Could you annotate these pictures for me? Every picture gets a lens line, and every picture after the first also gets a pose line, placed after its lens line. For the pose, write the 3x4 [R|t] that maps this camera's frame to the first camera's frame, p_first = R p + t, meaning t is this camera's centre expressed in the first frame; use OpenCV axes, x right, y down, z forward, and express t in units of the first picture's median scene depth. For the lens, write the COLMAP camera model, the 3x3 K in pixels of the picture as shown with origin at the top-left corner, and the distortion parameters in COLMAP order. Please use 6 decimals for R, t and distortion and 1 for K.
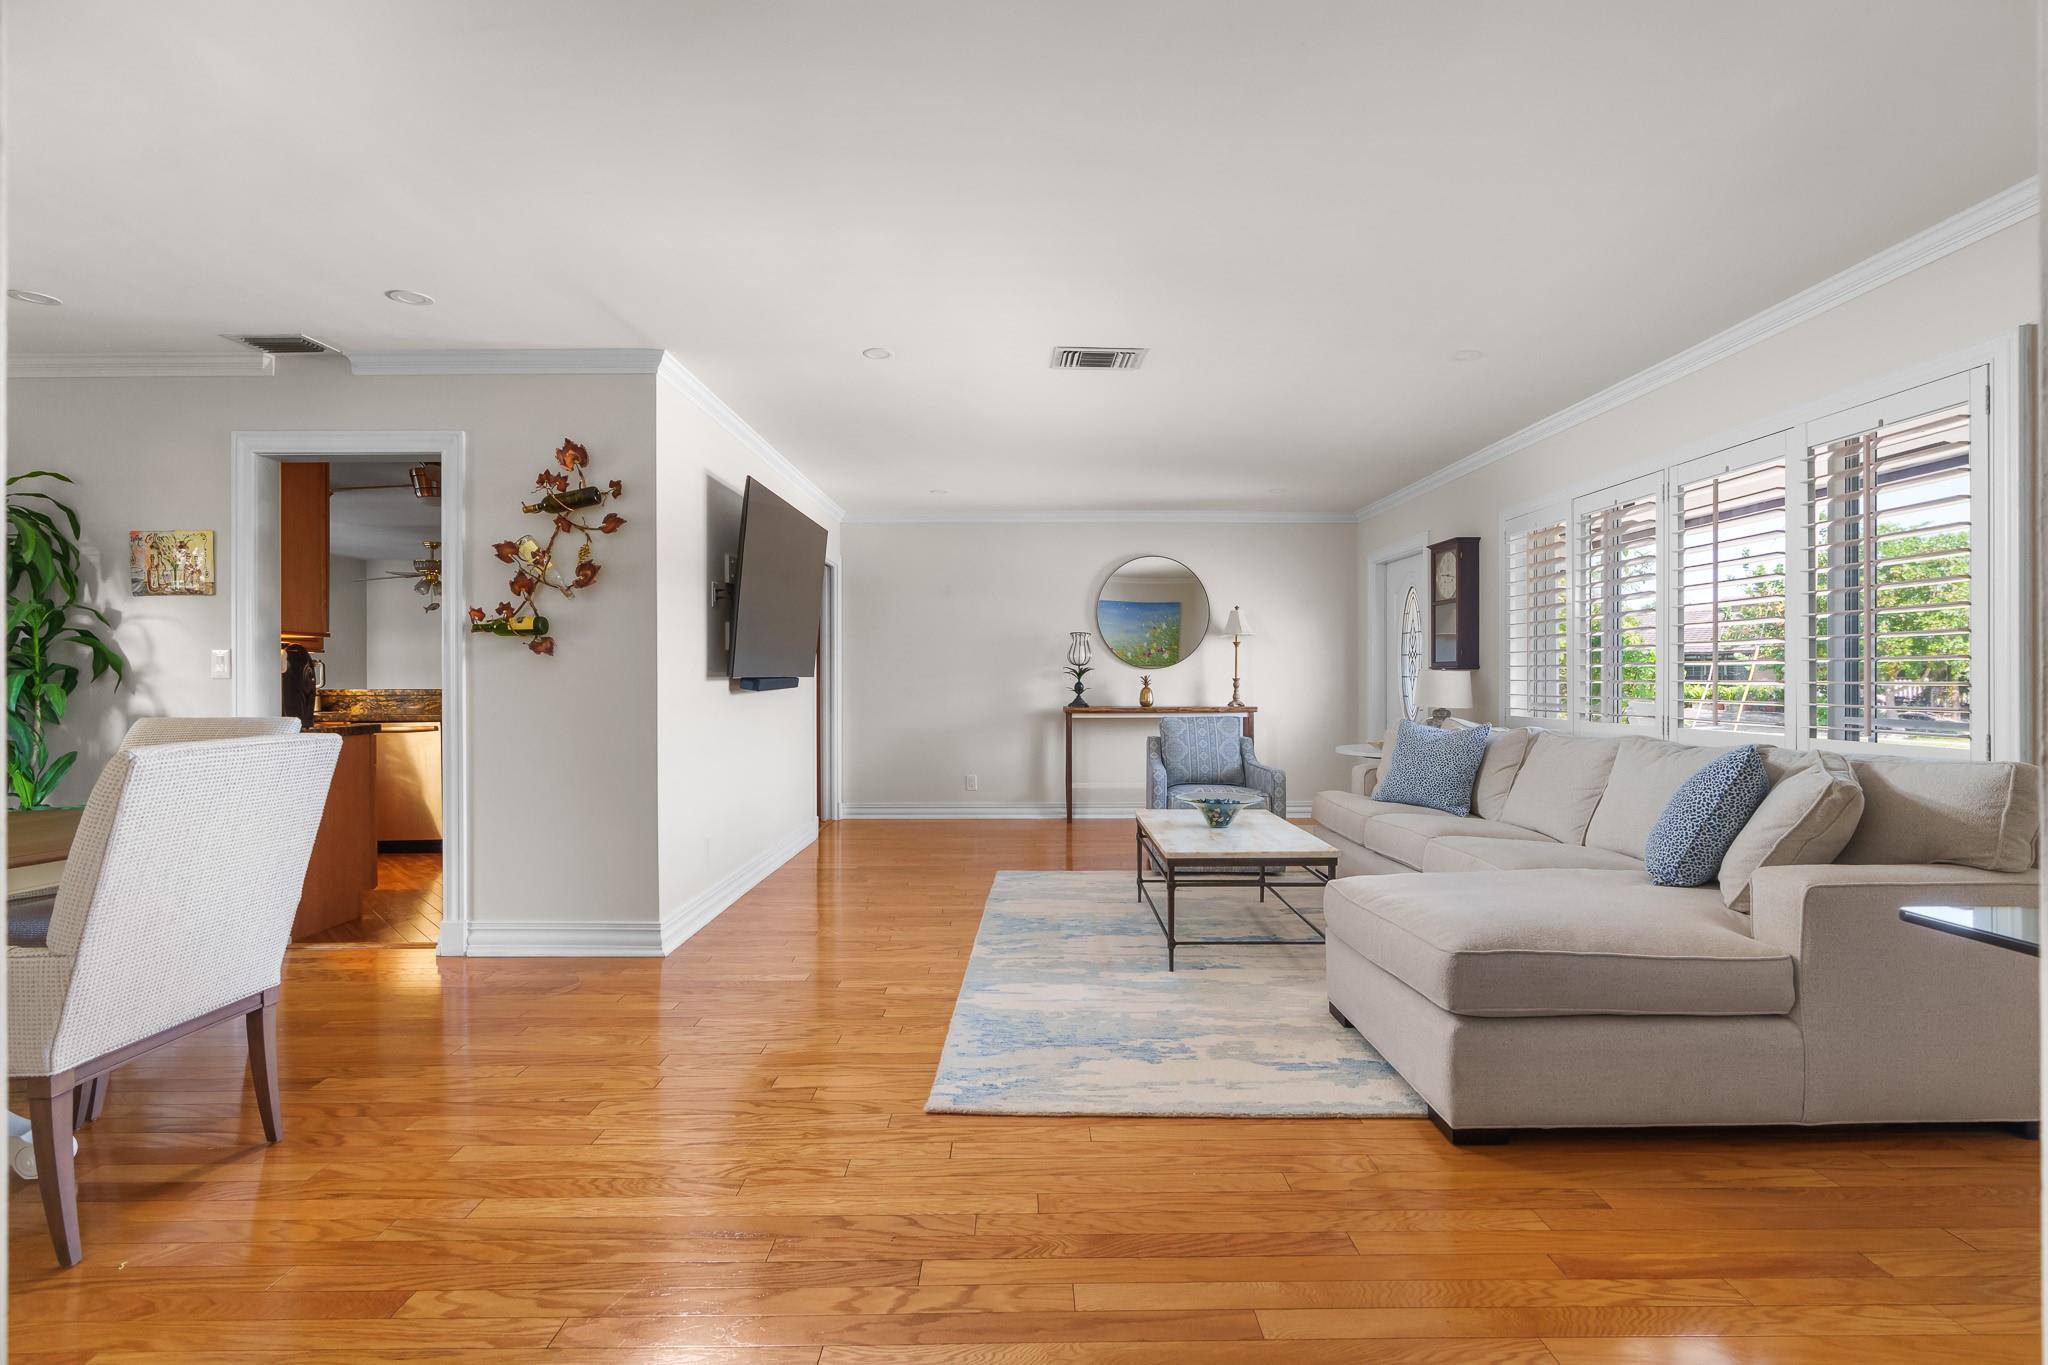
lens RADIAL K [[932.3, 0, 1029.3], [0, 932.3, 675.7], [0, 0, 1]] dist [-0.010213, 0.004024]
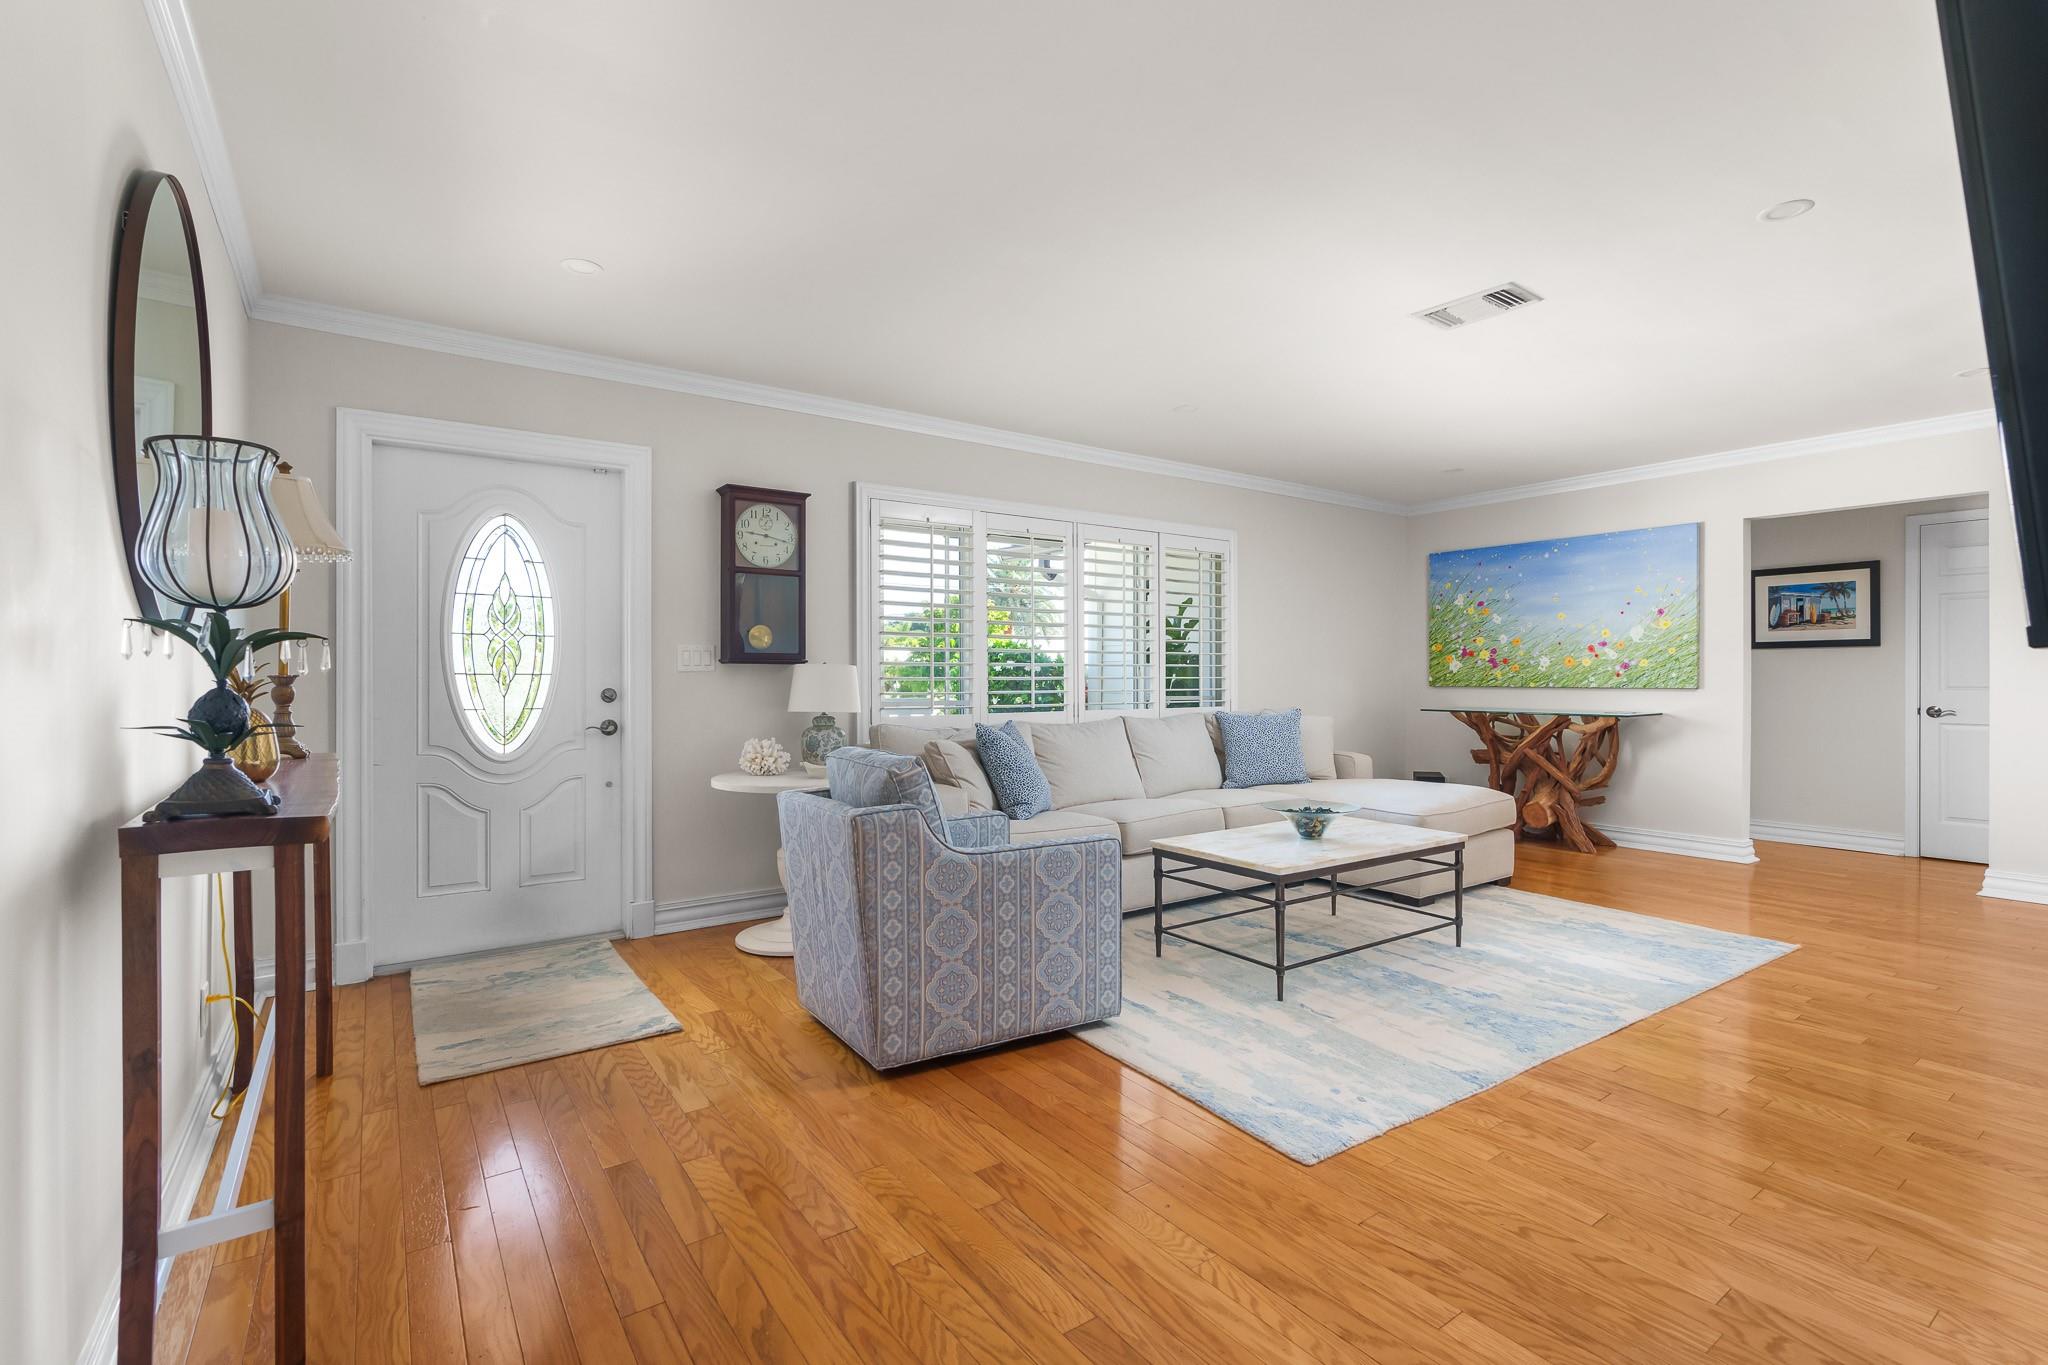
lens RADIAL K [[932.3, 0, 1032.6], [0, 932.3, 686.2], [0, 0, 1]] dist [-0.010213, 0.004024]
pose [[-0.583097, -0.001629, 0.812401, -0.438781], [0.003767, 0.999982, 0.004709, 0.012527], [-0.812394, 0.005806, -0.583081, 2.071139]]
